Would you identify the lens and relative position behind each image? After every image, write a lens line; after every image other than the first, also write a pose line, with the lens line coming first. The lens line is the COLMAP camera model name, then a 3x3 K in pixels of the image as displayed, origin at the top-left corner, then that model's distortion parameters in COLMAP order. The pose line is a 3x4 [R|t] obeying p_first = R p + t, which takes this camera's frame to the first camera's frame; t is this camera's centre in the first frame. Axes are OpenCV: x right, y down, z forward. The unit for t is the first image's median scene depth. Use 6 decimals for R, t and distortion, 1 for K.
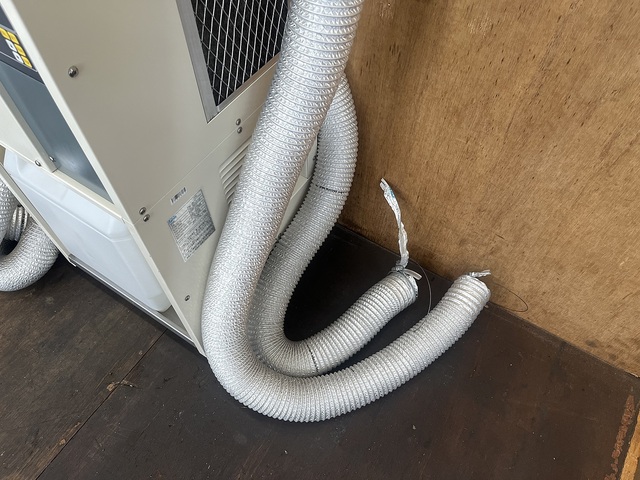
lens RADIAL K [[477.7, 0, 320.0], [0, 477.7, 240.0], [0, 0, 1]] dist [0.024480, -0.077439]
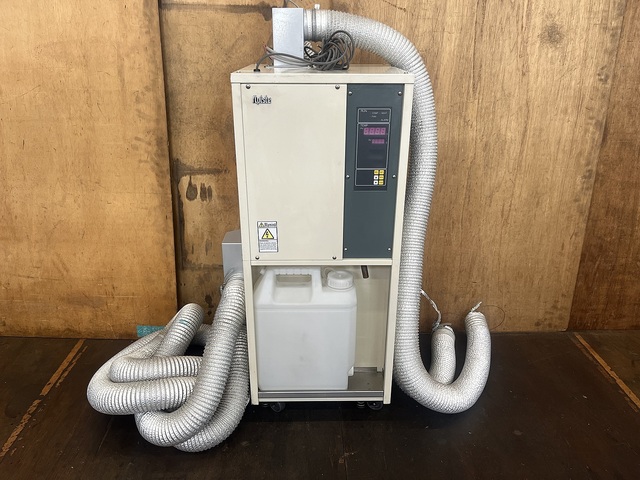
lens RADIAL K [[477.7, 0, 320.0], [0, 477.7, 240.0], [0, 0, 1]] dist [0.024480, -0.077439]
pose [[0.823857, -0.209565, 0.526633, -1.135249], [0.468349, 0.775008, -0.424277, 0.397287], [-0.319231, 0.596192, 0.736646, -0.307475]]
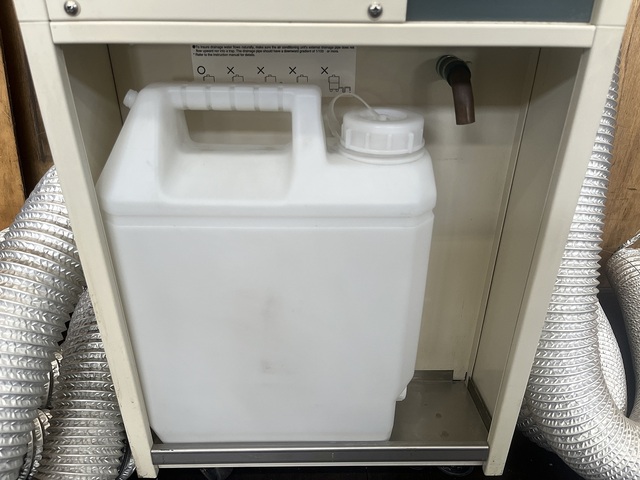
lens RADIAL K [[477.7, 0, 320.0], [0, 477.7, 240.0], [0, 0, 1]] dist [0.024480, -0.077439]
pose [[0.827032, -0.259637, 0.498604, -0.645781], [0.463543, 0.816754, -0.343570, 0.115798], [-0.318034, 0.515268, 0.795835, 0.532790]]
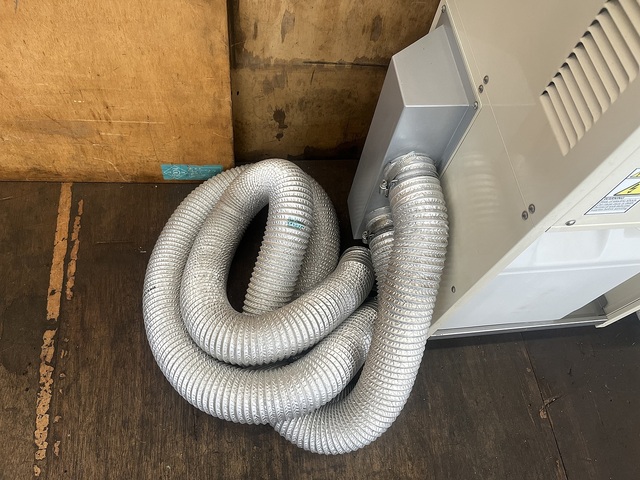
lens RADIAL K [[477.7, 0, 320.0], [0, 477.7, 240.0], [0, 0, 1]] dist [0.024480, -0.077439]
pose [[0.755808, -0.535530, 0.376777, -1.034281], [0.469740, 0.844327, 0.257789, -0.480871], [-0.456177, -0.017852, 0.889710, 0.397834]]
